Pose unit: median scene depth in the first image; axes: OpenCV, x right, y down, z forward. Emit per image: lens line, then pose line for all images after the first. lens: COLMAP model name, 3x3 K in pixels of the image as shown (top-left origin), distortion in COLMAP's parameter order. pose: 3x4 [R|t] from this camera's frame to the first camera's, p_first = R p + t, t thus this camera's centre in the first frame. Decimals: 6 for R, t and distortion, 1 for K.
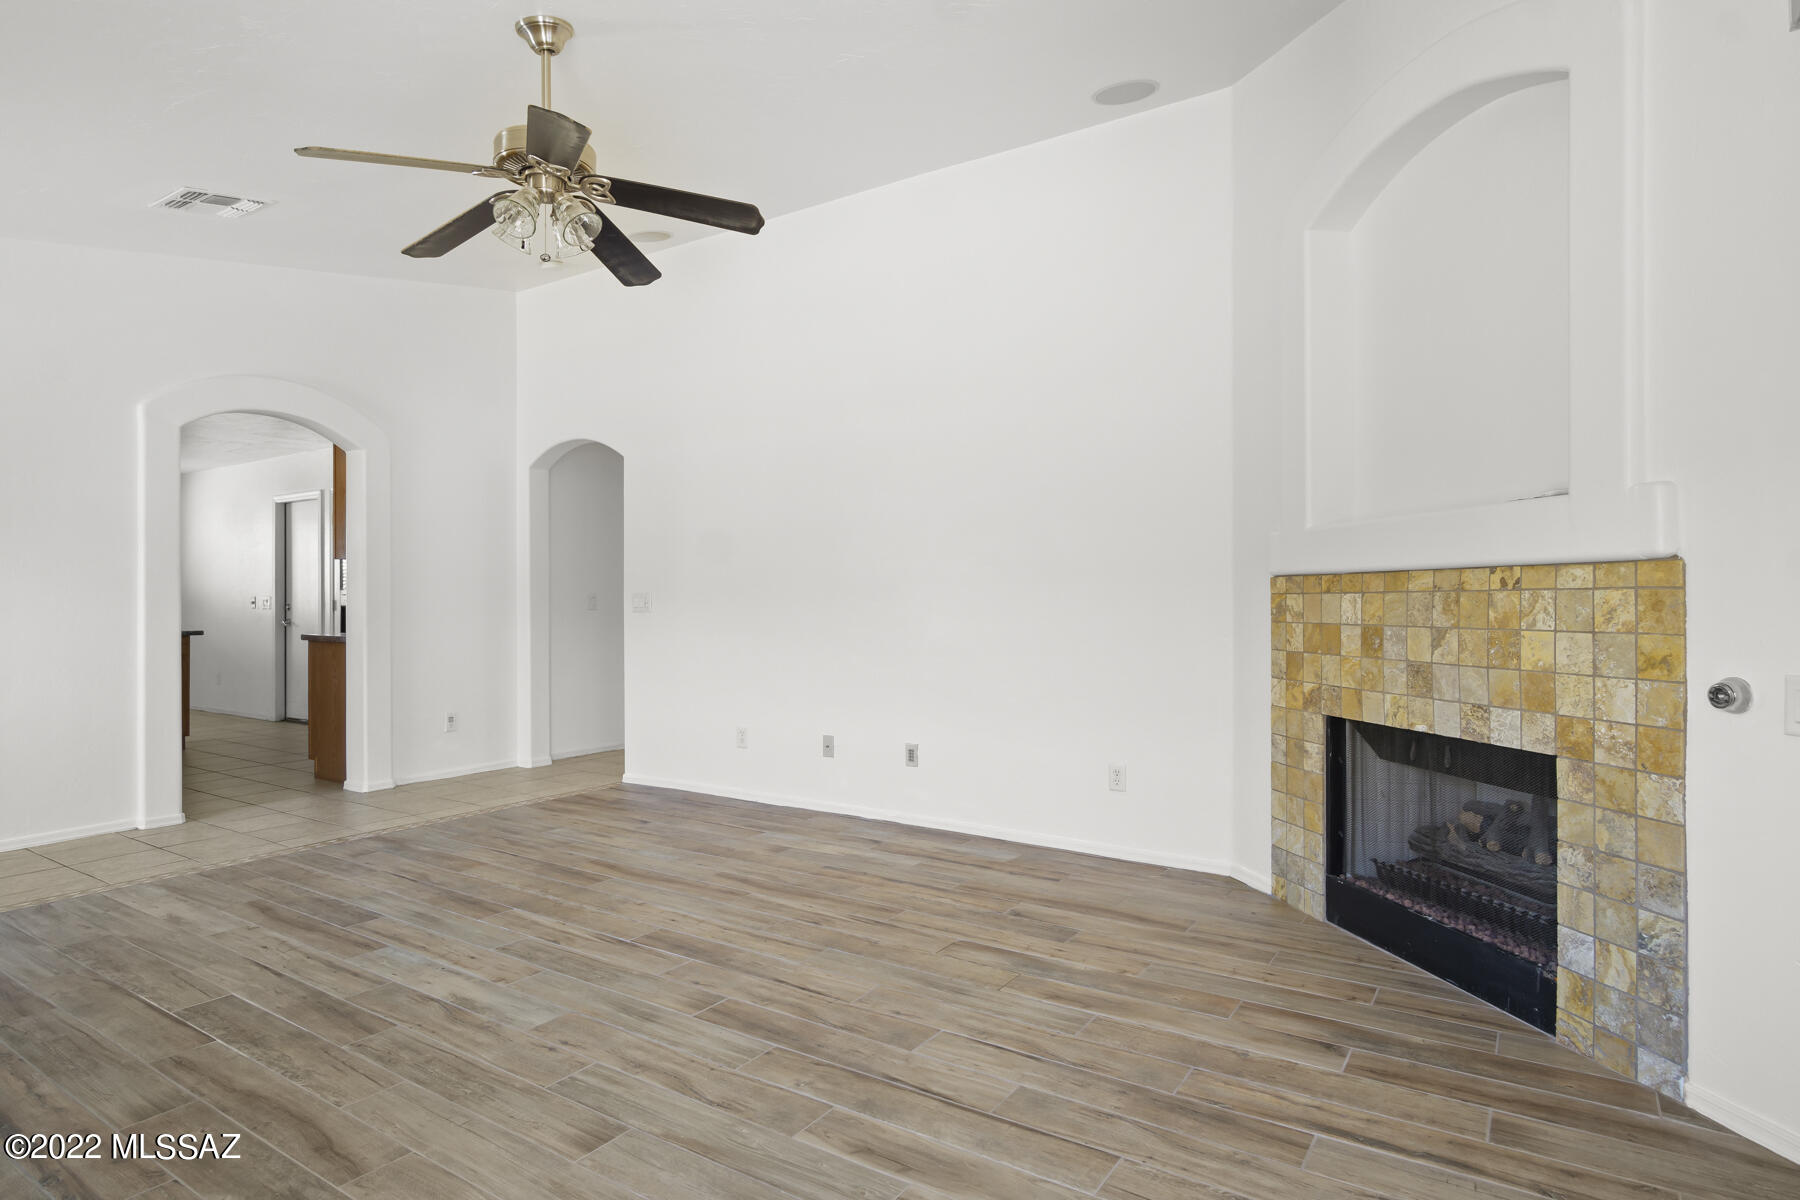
lens RADIAL K [[979.8, 0, 897.2], [0, 979.8, 603.8], [0, 0, 1]] dist [-0.014461, 0.011858]
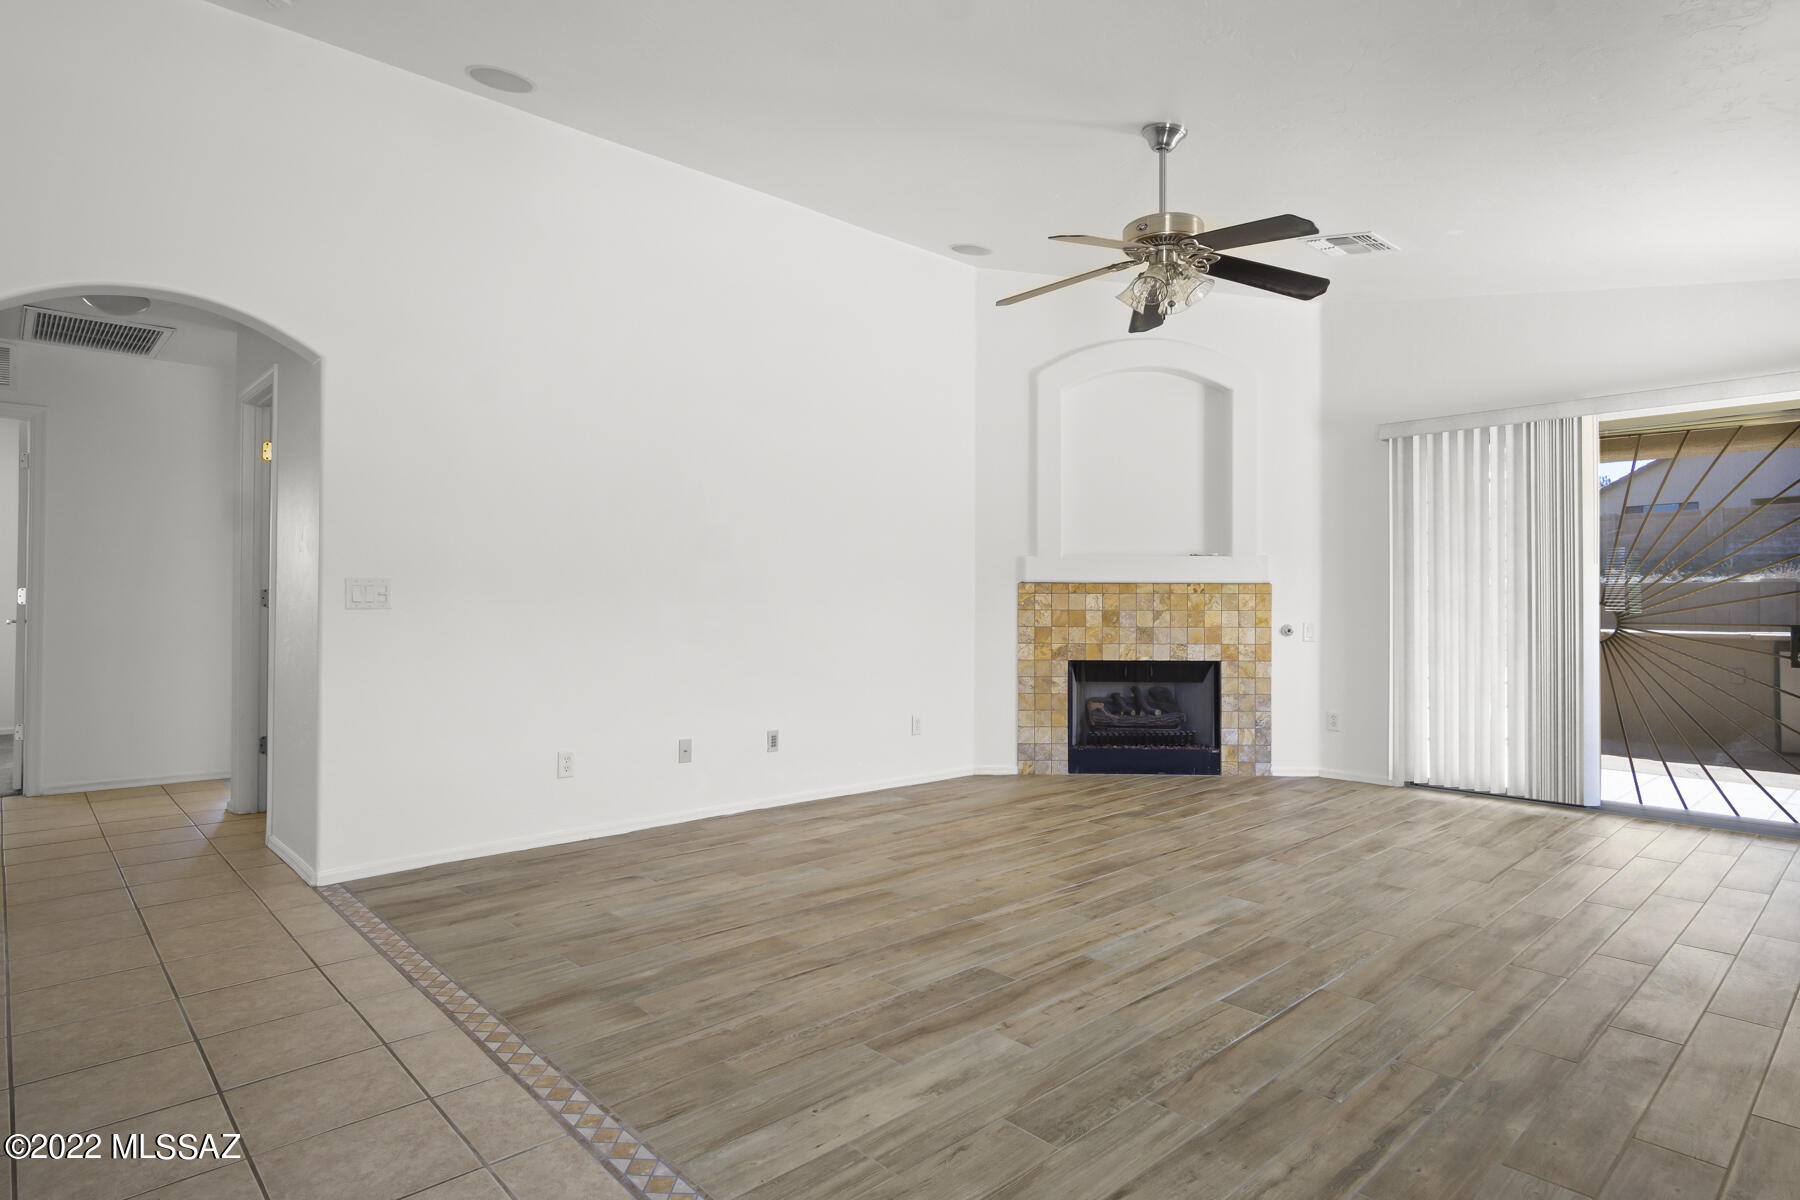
lens RADIAL K [[961.0, 0, 903.4], [0, 961.0, 589.5], [0, 0, 1]] dist [-0.005865, -0.000414]
pose [[0.232893, 0.011950, 0.972429, -1.533307], [-0.002001, 0.999928, -0.011809, 0.003953], [-0.972500, 0.000804, 0.232900, 0.985291]]
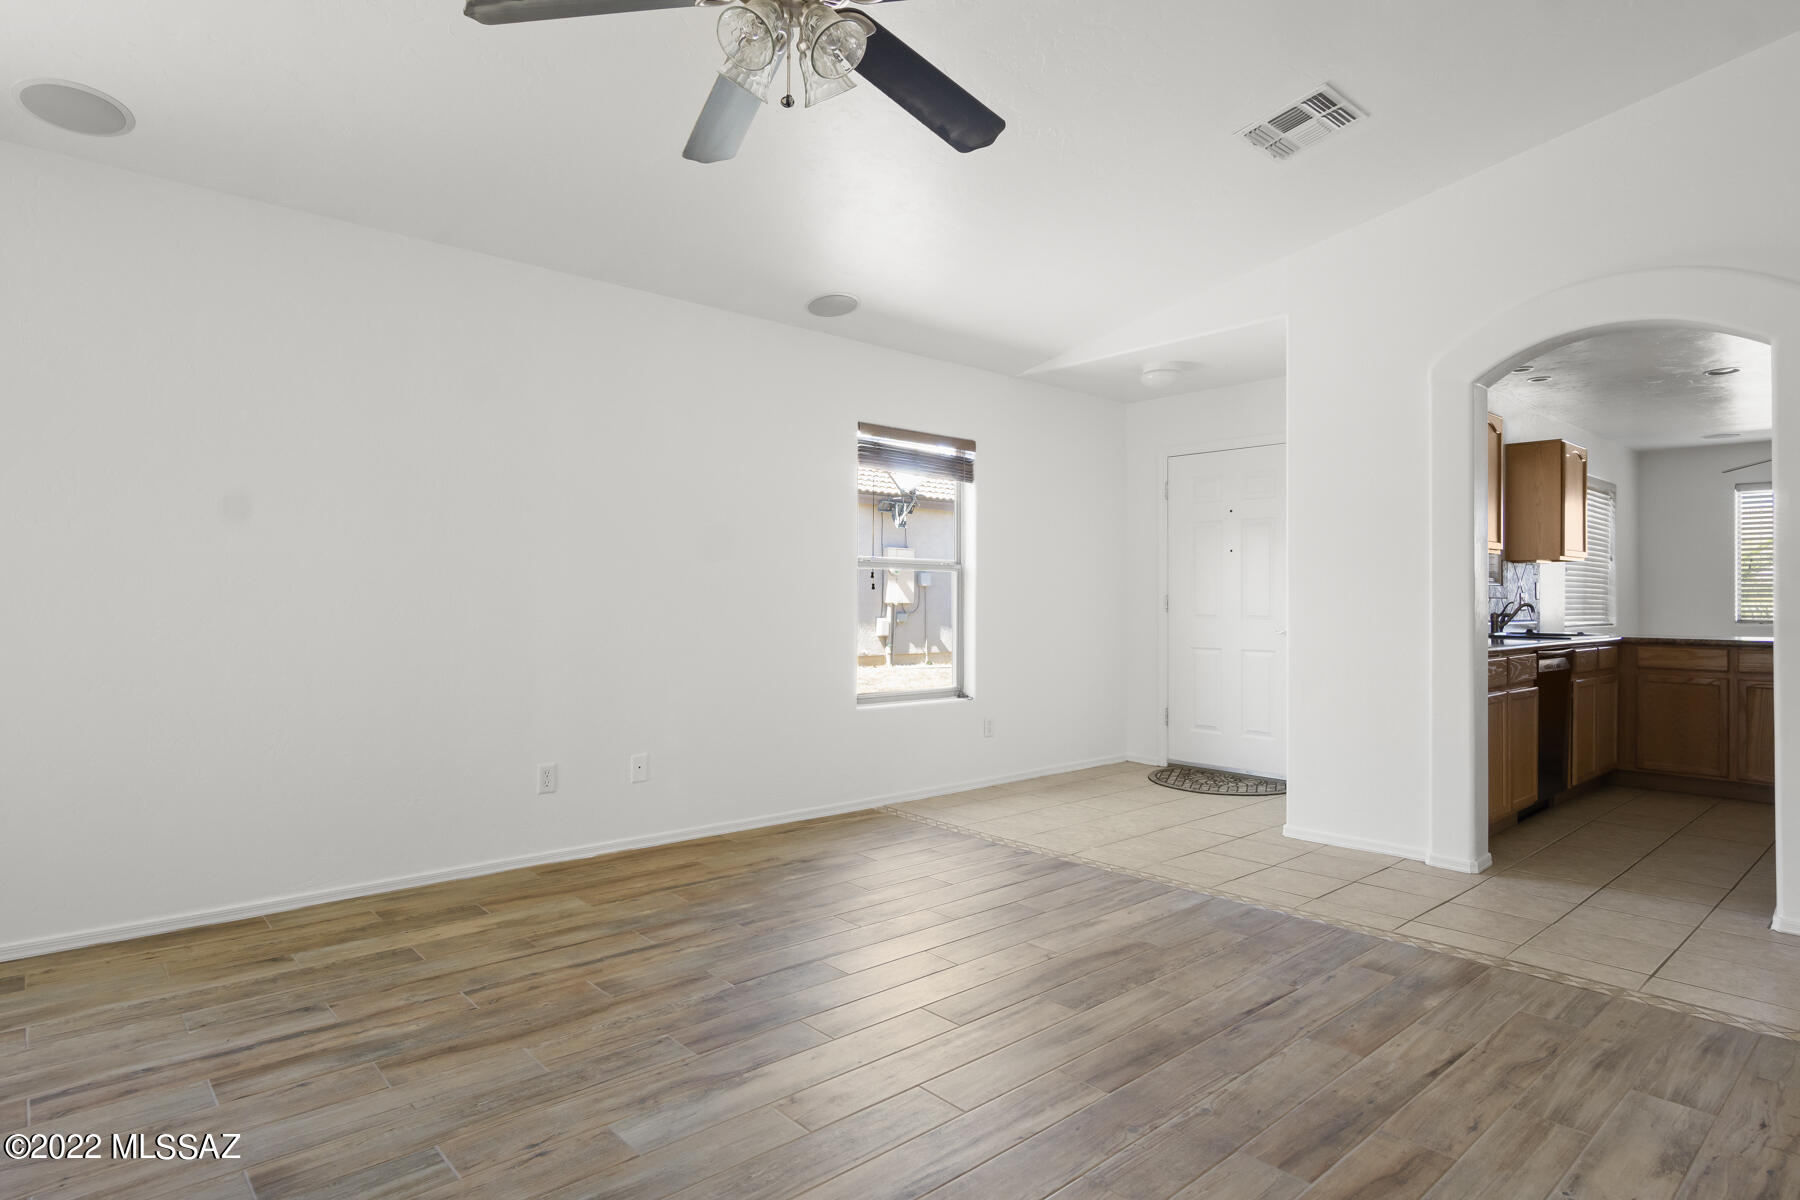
lens RADIAL K [[990.4, 0, 891.3], [0, 990.4, 598.1], [0, 0, 1]] dist [0.000205, -0.000260]
pose [[-0.259929, 0.000950, -0.965627, 0.287758], [-0.008697, 0.999957, 0.003324, -0.001825], [0.965589, 0.009262, -0.259909, 1.194554]]
